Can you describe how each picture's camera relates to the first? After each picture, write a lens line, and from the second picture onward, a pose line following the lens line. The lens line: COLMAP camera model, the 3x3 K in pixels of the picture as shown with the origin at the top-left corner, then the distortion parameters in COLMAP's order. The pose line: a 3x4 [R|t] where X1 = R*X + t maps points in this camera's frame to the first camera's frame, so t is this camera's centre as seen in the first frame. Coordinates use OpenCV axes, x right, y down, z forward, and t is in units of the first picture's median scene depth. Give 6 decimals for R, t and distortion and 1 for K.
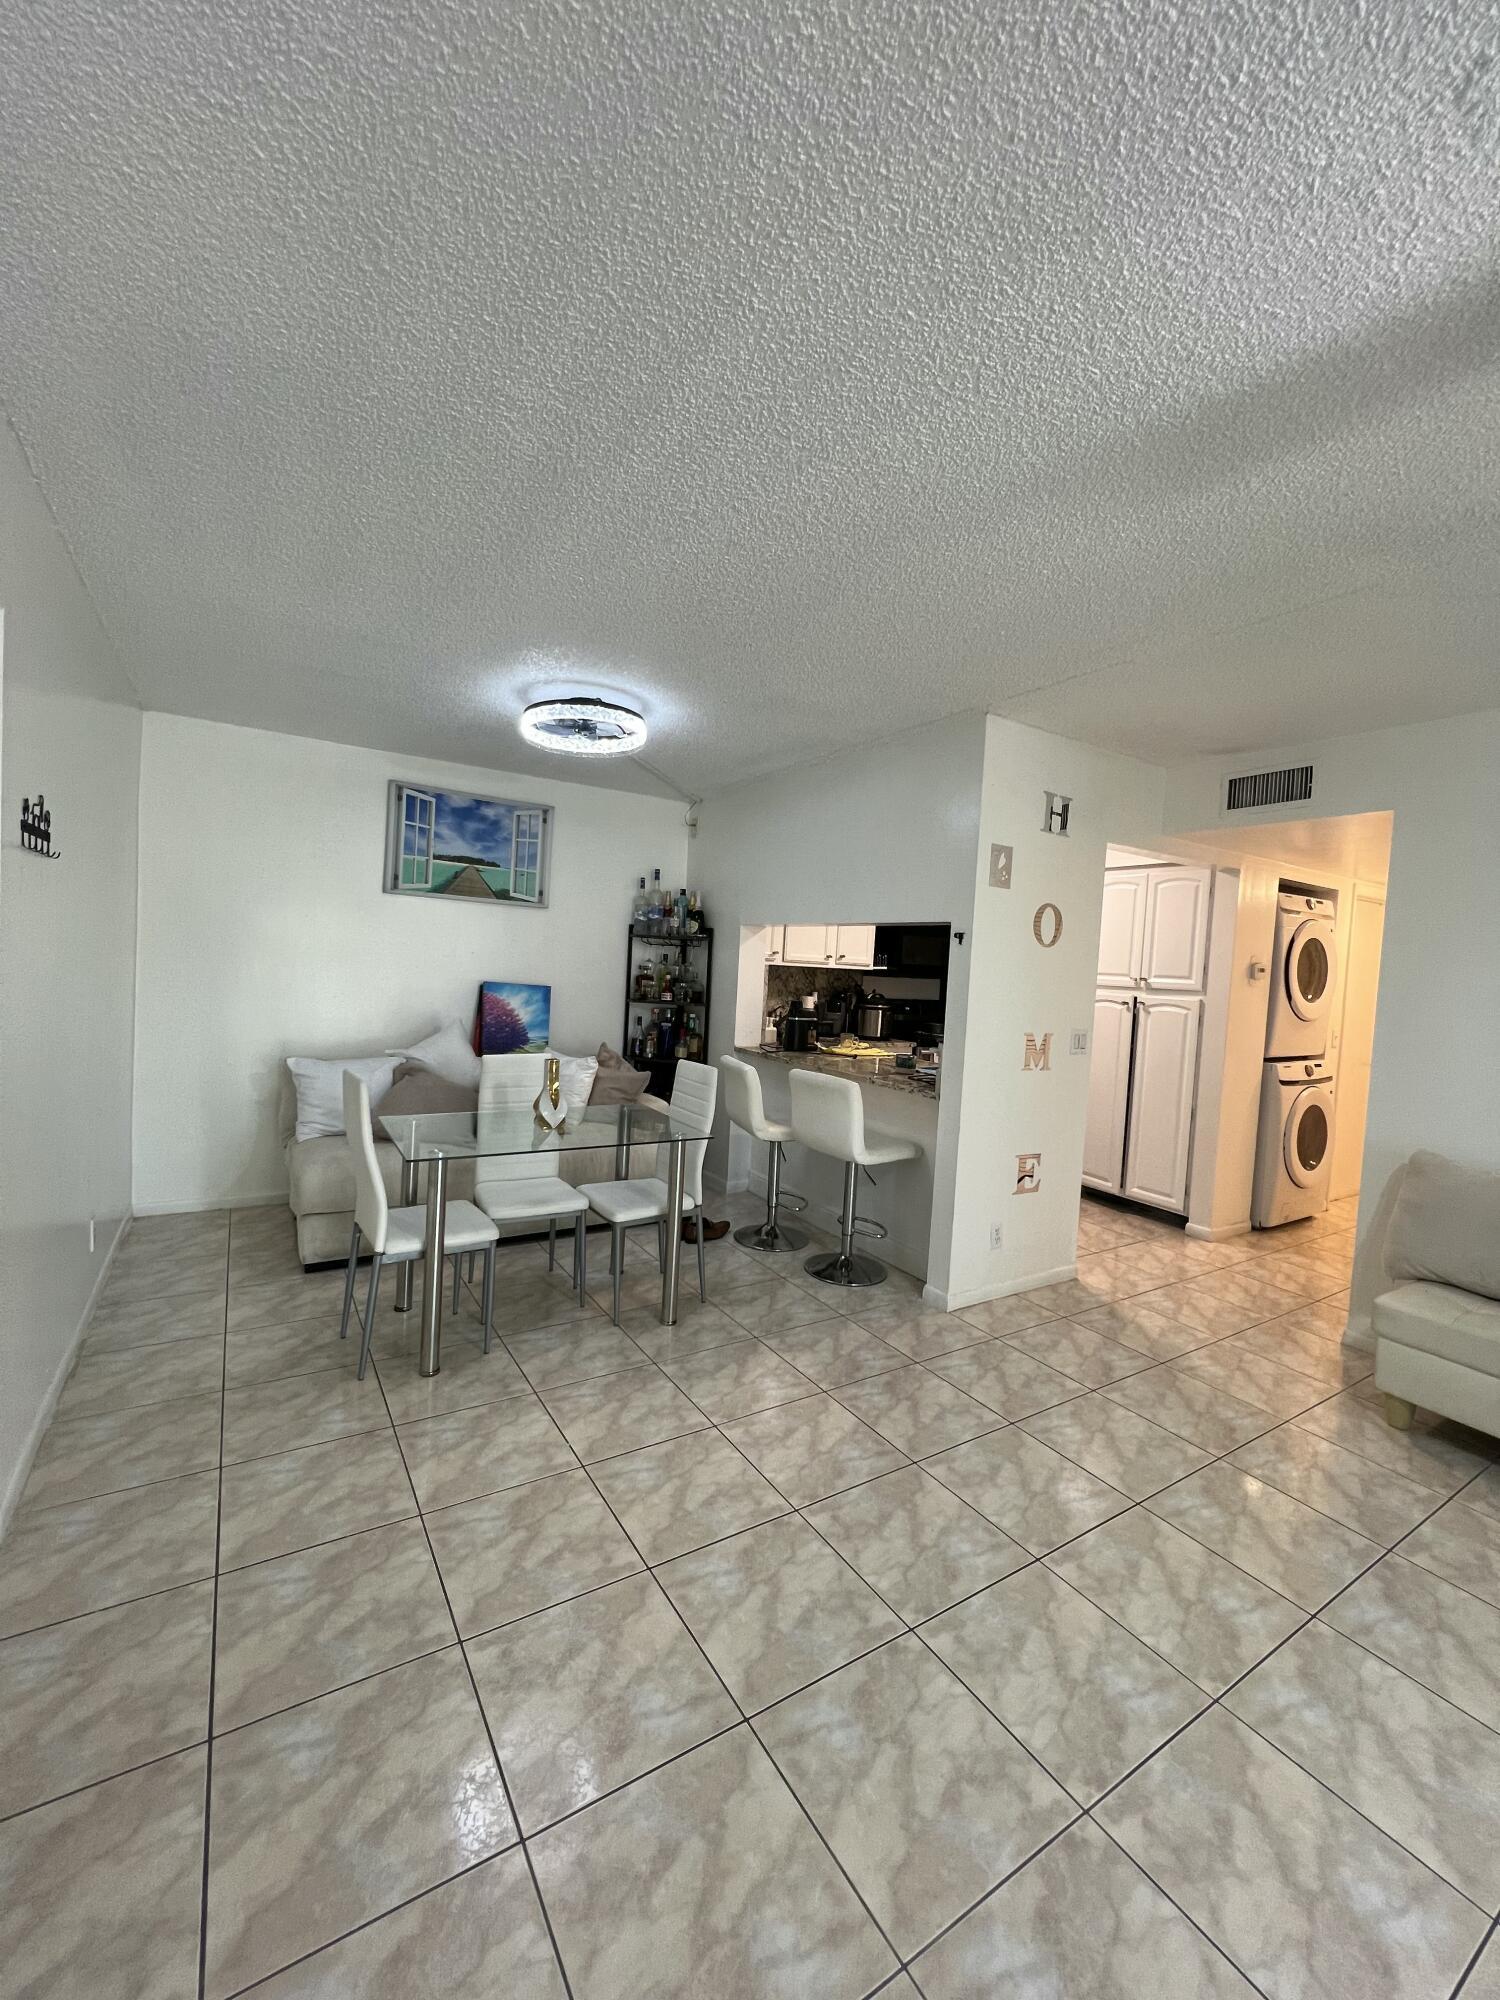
lens RADIAL K [[806.2, 0, 750.0], [0, 806.2, 1000.0], [0, 0, 1]] dist [-0.000825, 0.000533]
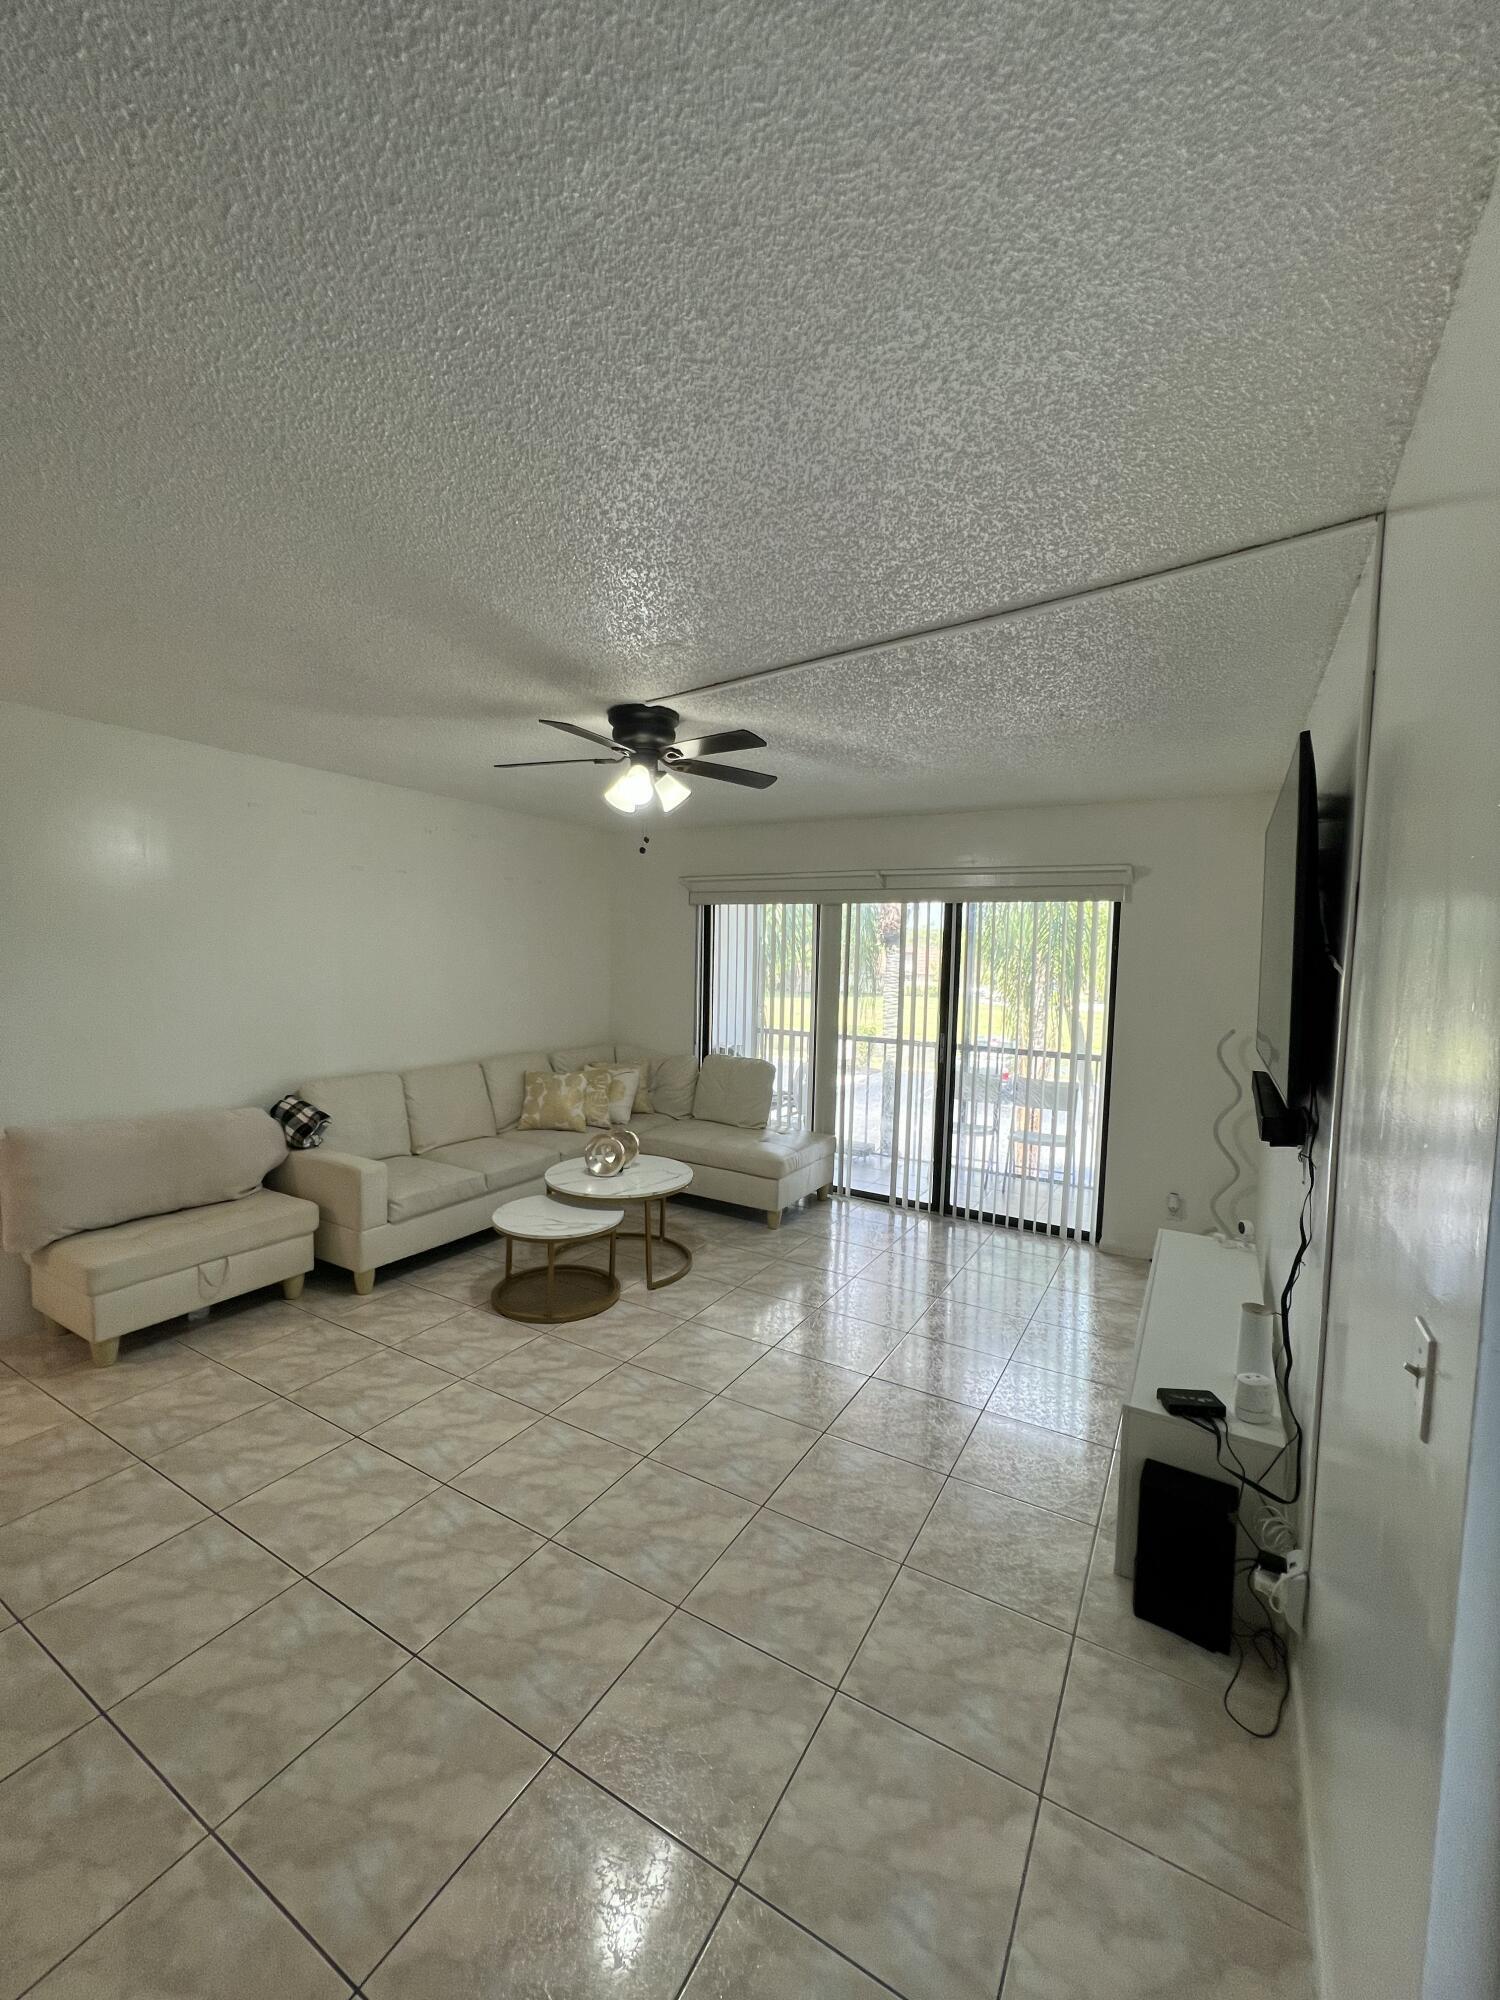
lens RADIAL K [[805.5, 0, 750.0], [0, 805.5, 1000.0], [0, 0, 1]] dist [0.013004, -0.017702]
pose [[-0.466831, -0.118444, 0.876379, -0.324378], [-0.006101, 0.991398, 0.130739, -0.076505], [-0.884326, 0.055686, -0.463538, 0.422293]]
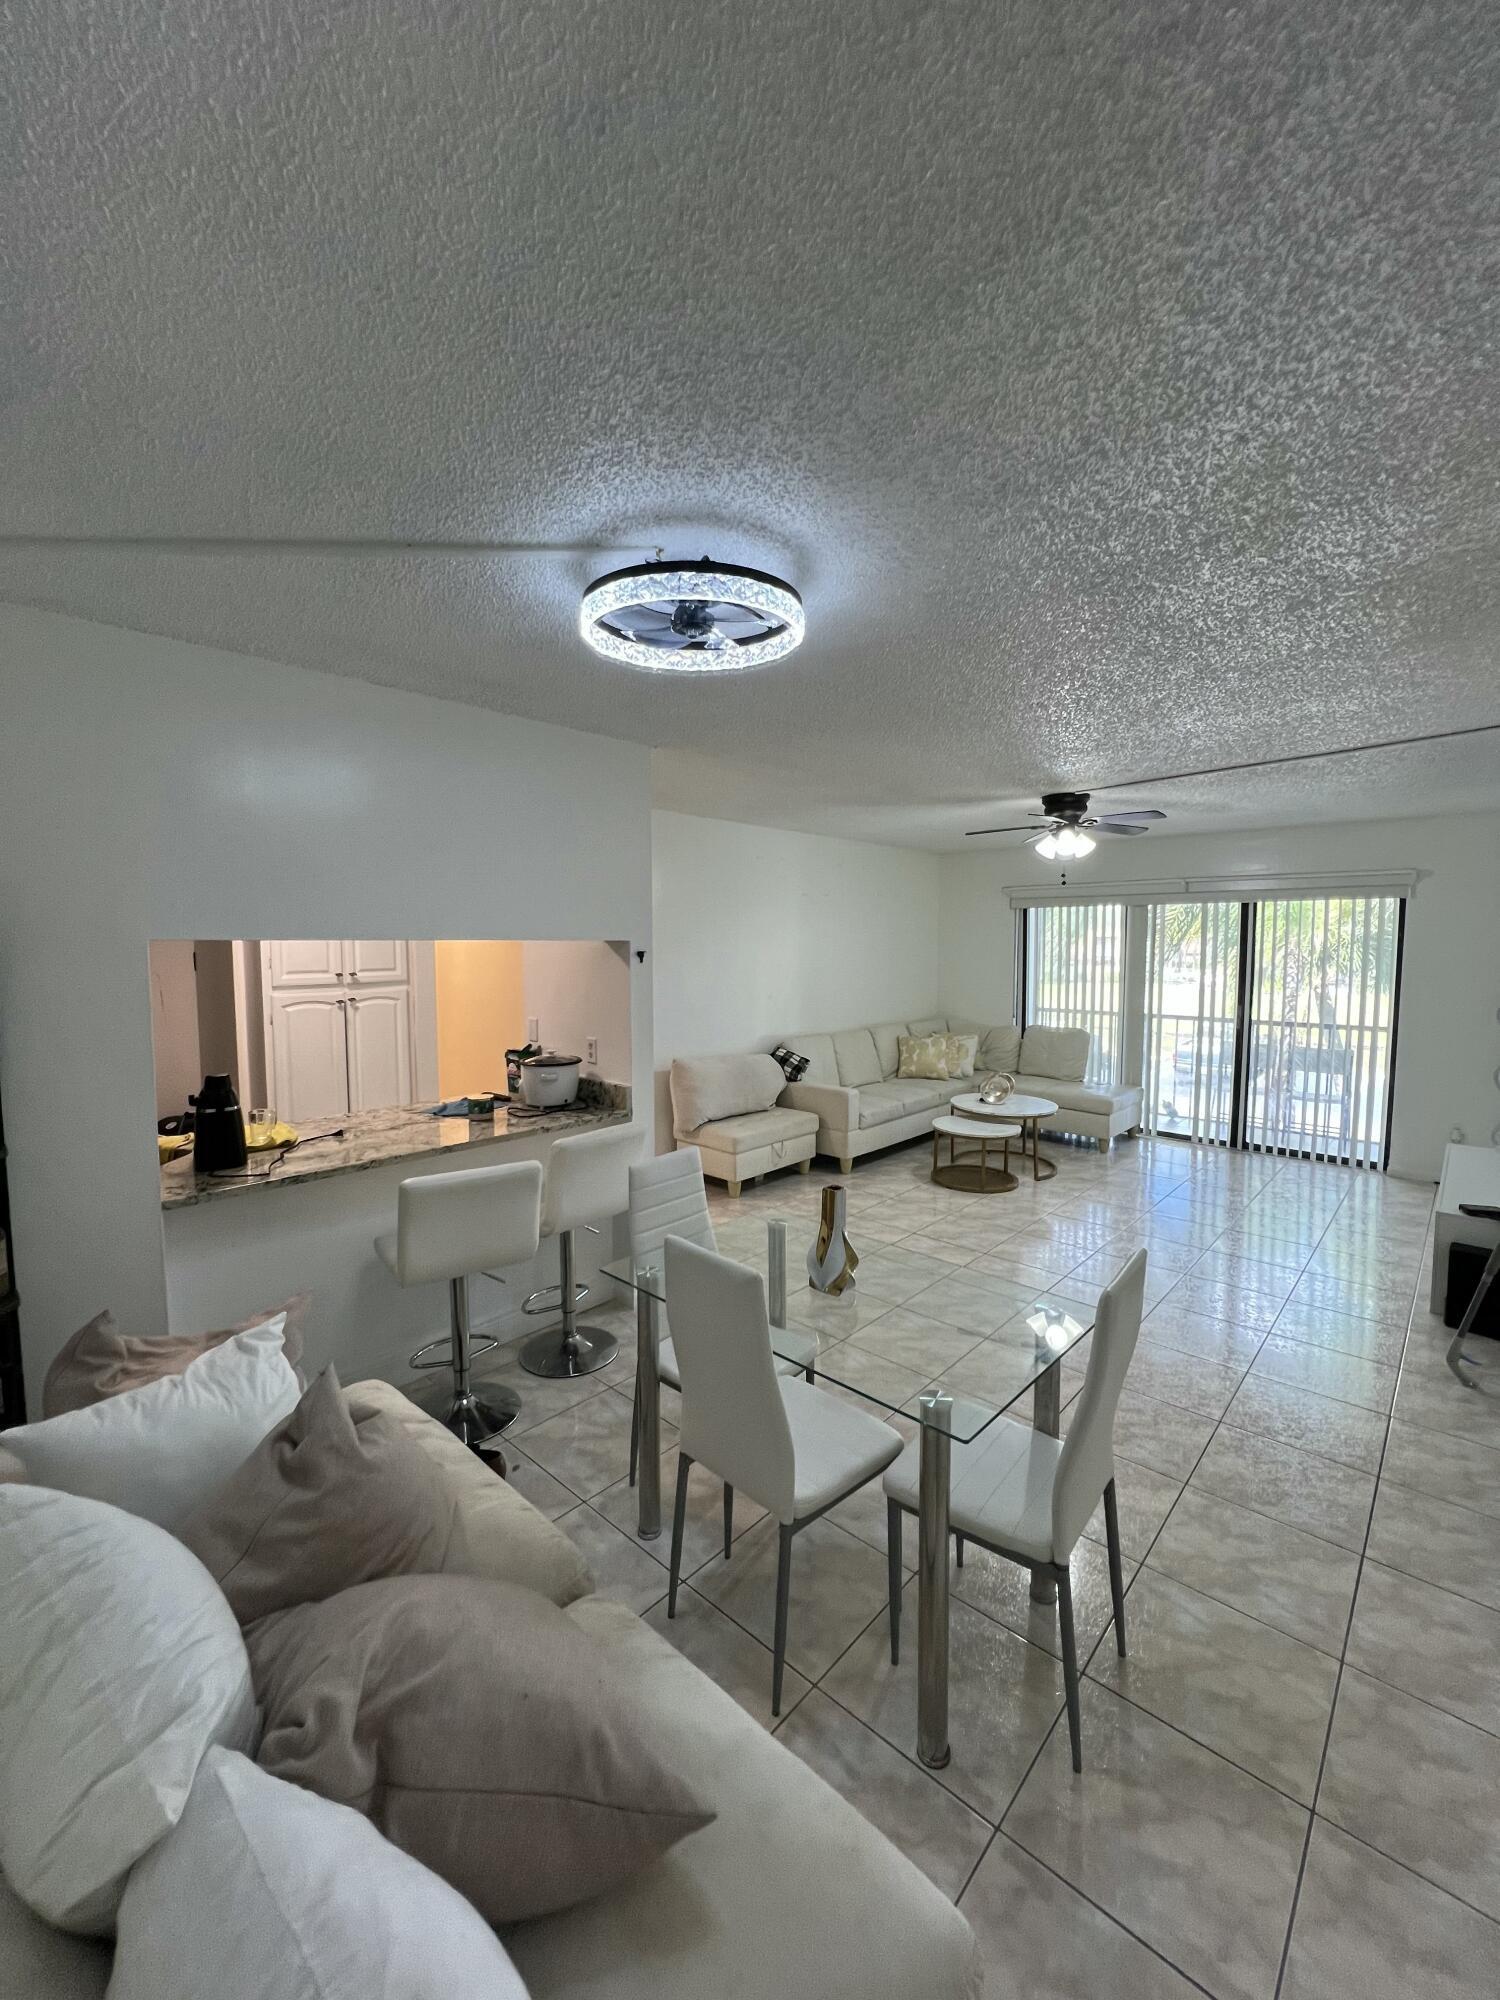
lens RADIAL K [[806.2, 0, 750.0], [0, 806.2, 1000.0], [0, 0, 1]] dist [-0.000825, 0.000533]
pose [[-0.267531, -0.127325, 0.955100, -0.588765], [0.032771, 0.989455, 0.141084, -0.123531], [-0.962992, 0.069044, -0.260537, 0.861331]]
